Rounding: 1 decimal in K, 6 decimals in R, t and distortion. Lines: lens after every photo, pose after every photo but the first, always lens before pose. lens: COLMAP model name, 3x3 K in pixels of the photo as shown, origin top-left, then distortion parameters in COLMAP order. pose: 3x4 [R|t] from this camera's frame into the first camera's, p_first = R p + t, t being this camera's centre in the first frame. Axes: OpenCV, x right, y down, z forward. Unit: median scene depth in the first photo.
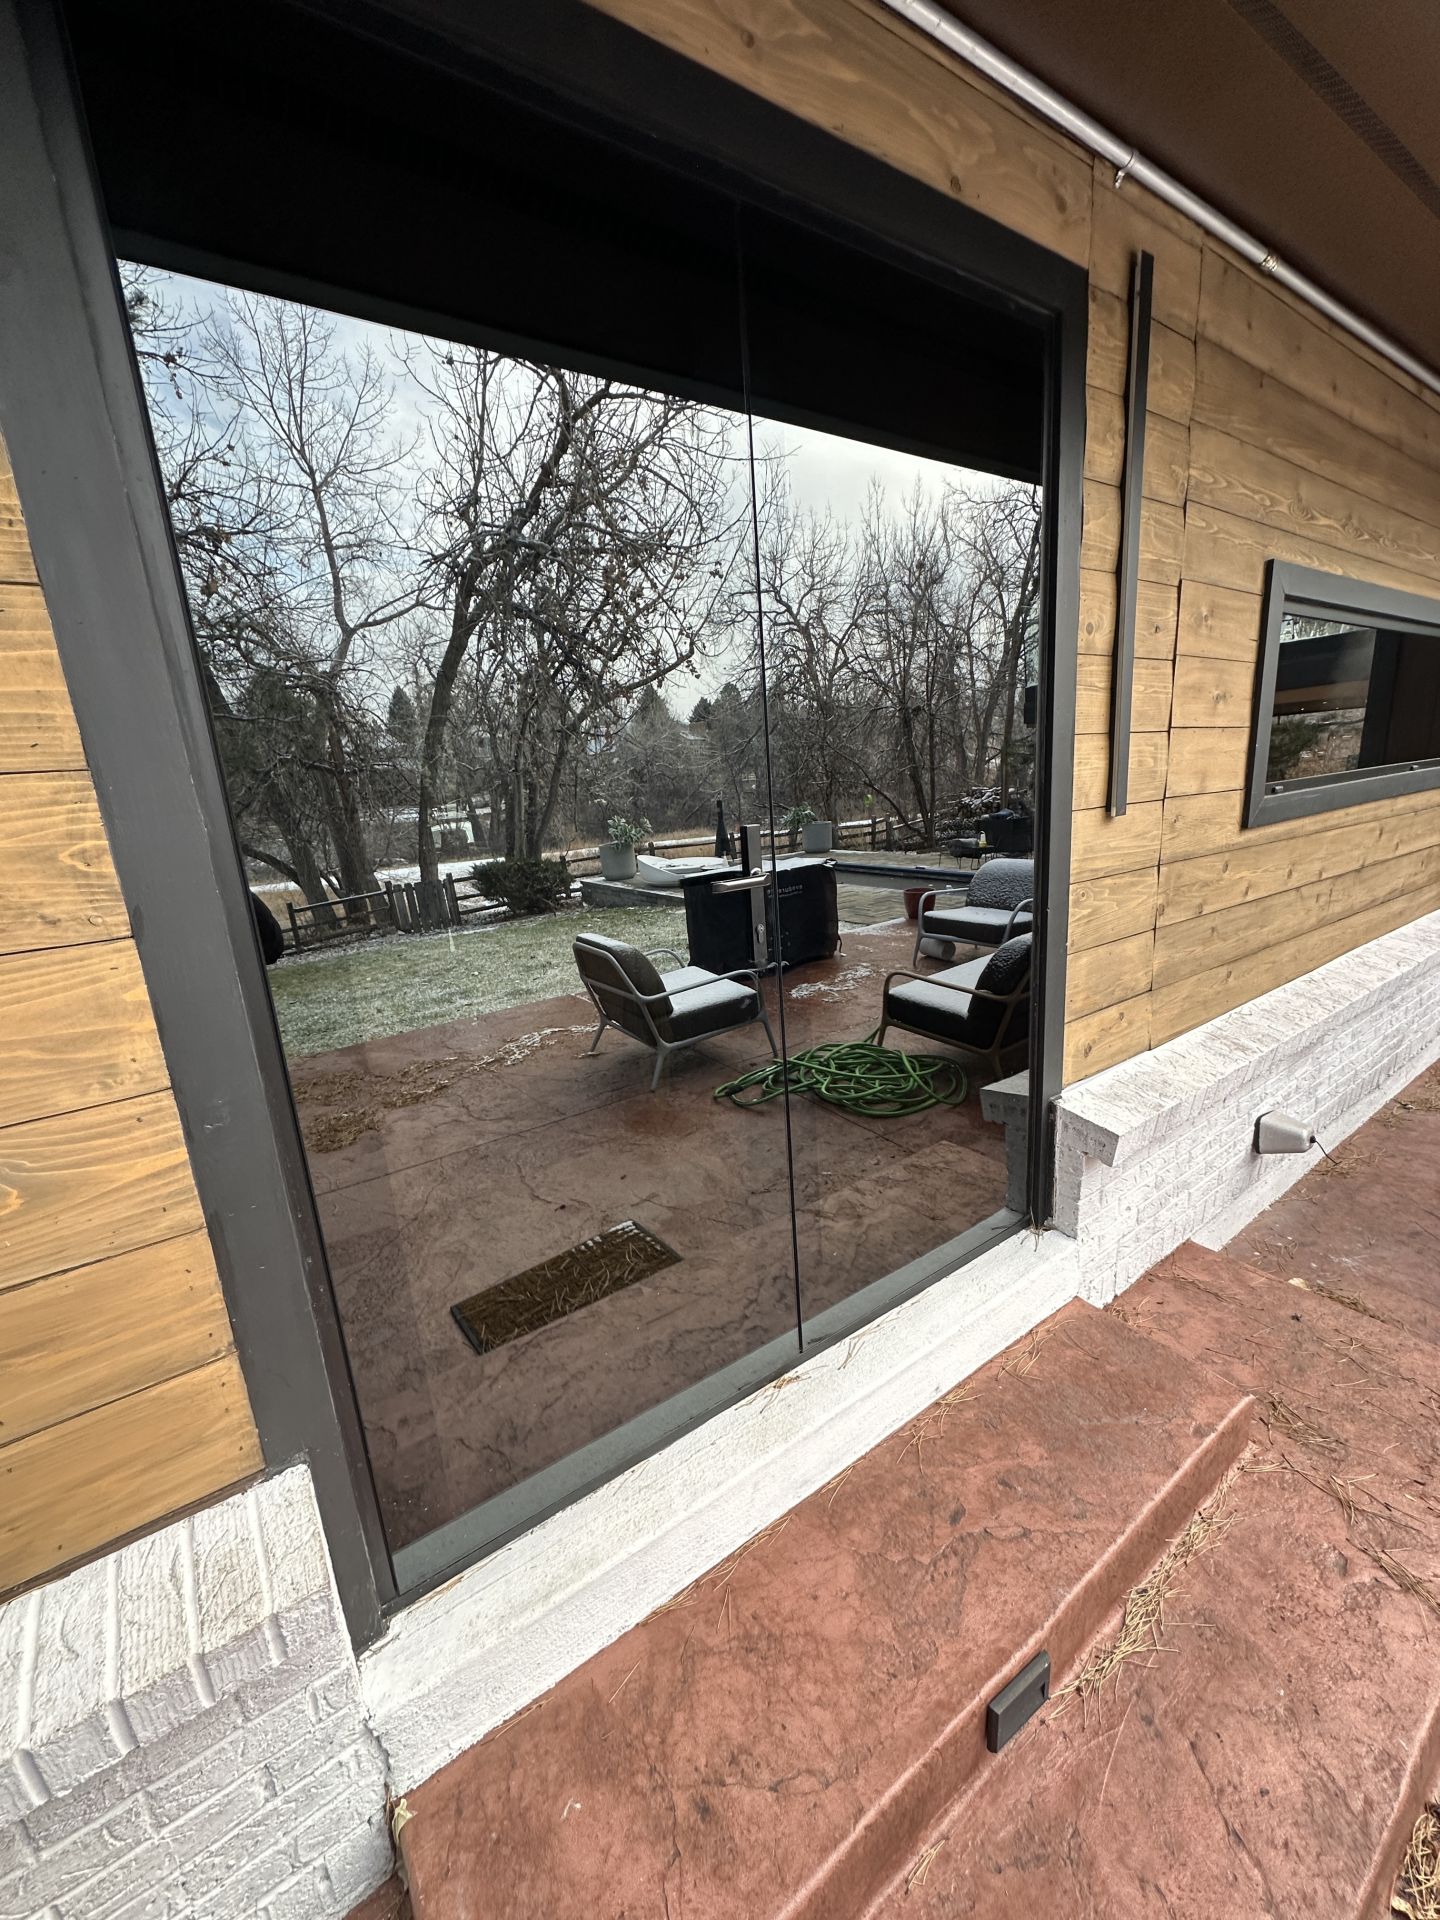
lens RADIAL K [[765.4, 0, 723.9], [0, 765.4, 962.0], [0, 0, 1]] dist [-0.016335, 0.000823]
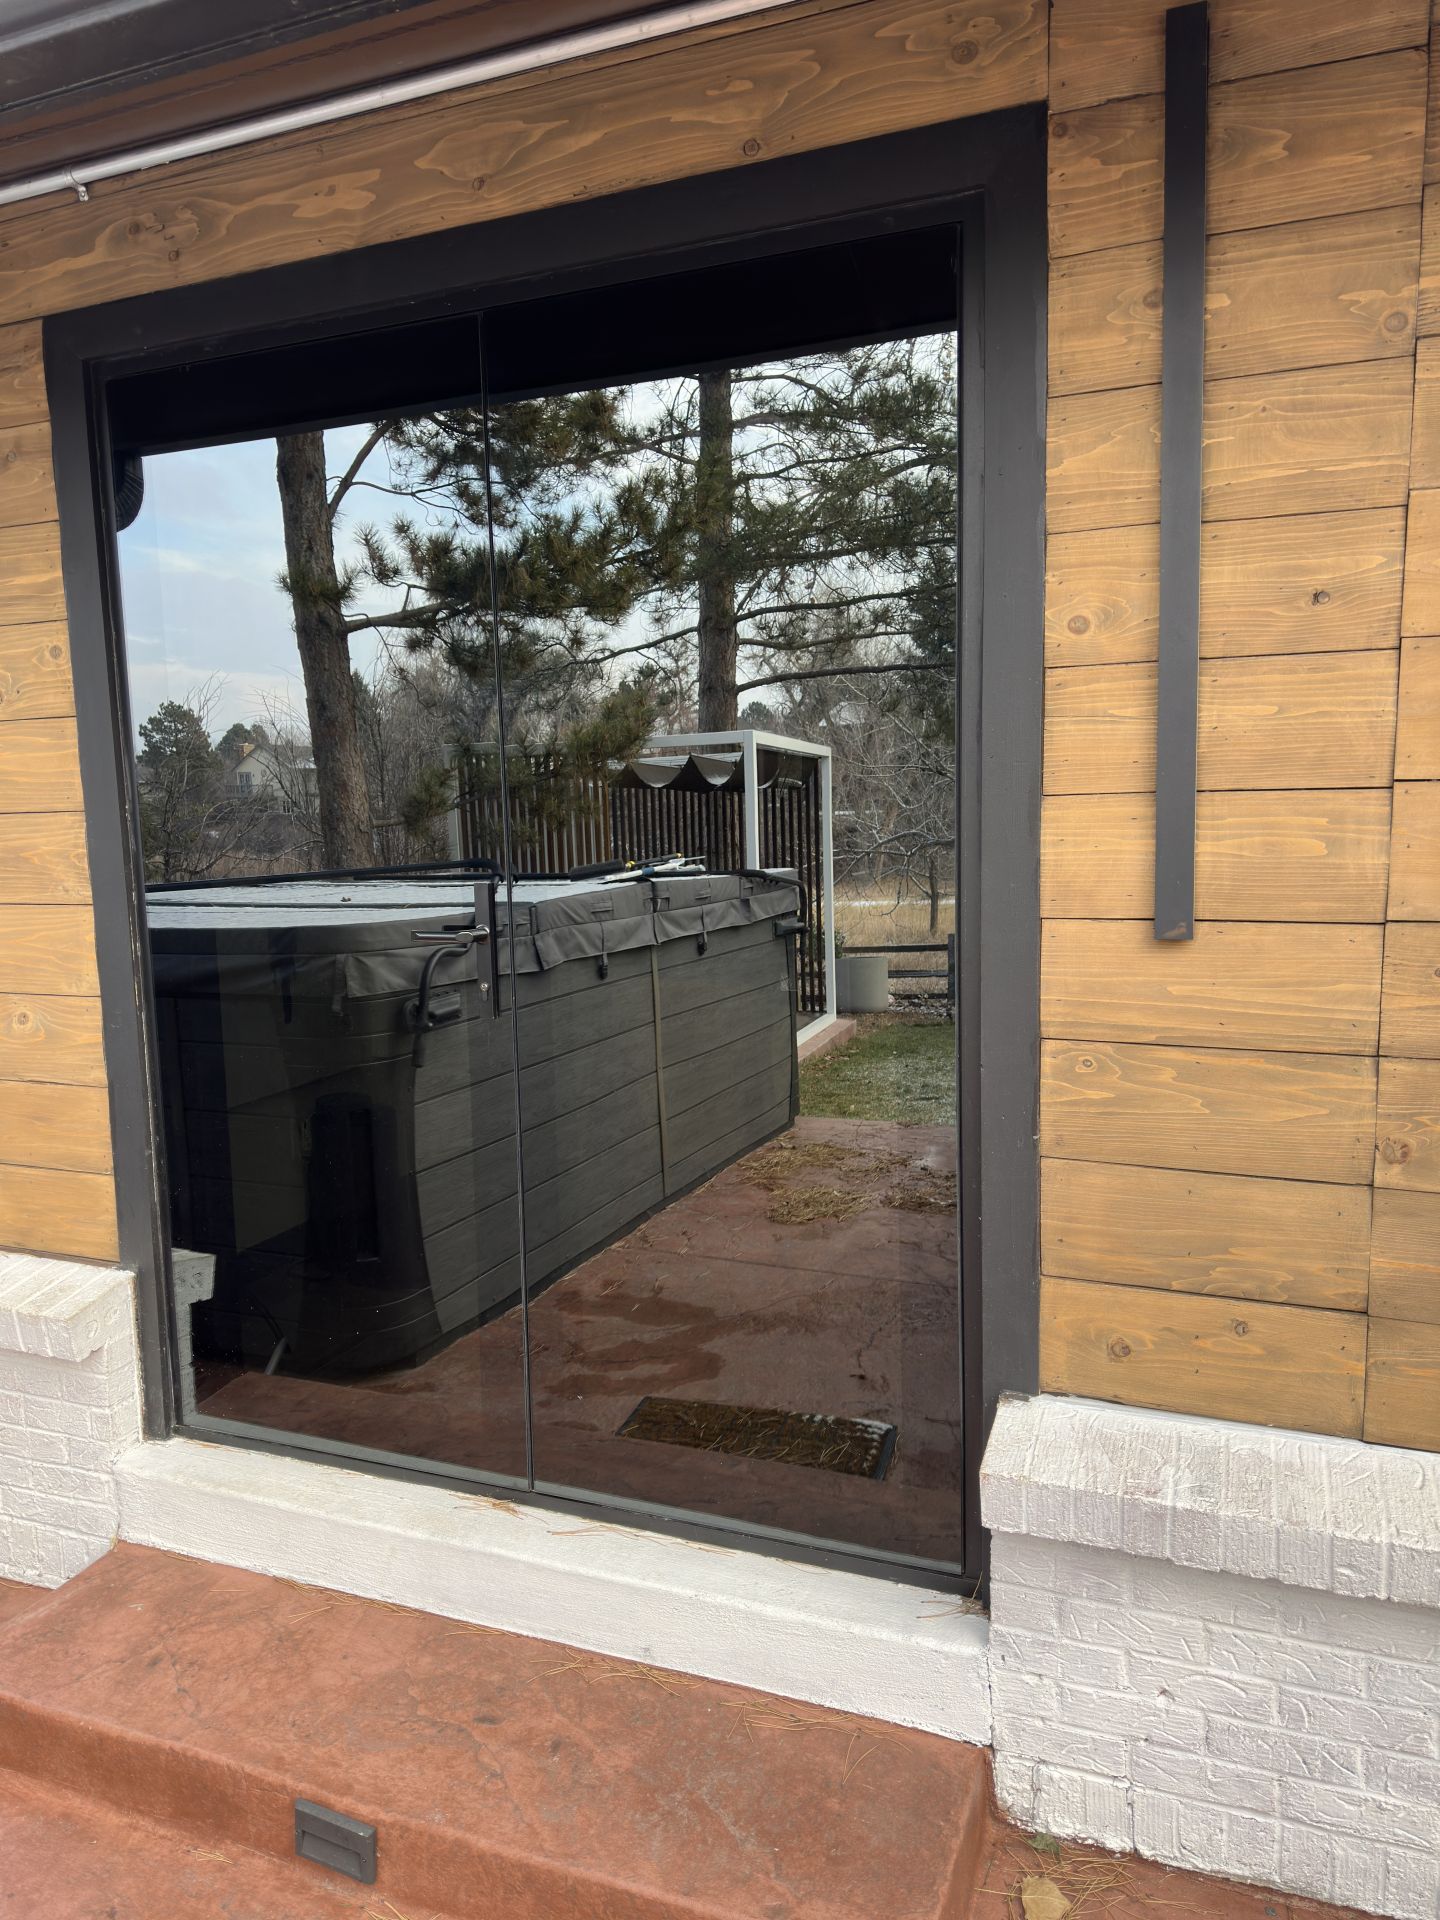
lens RADIAL K [[1348.1, 0, 719.1], [0, 1348.1, 956.5], [0, 0, 1]] dist [-0.033264, -0.003603]
pose [[0.552967, 0.153785, -0.818888, 1.736681], [-0.206285, 0.977490, 0.044273, -0.237537], [0.807263, 0.144443, 0.572244, 0.281583]]
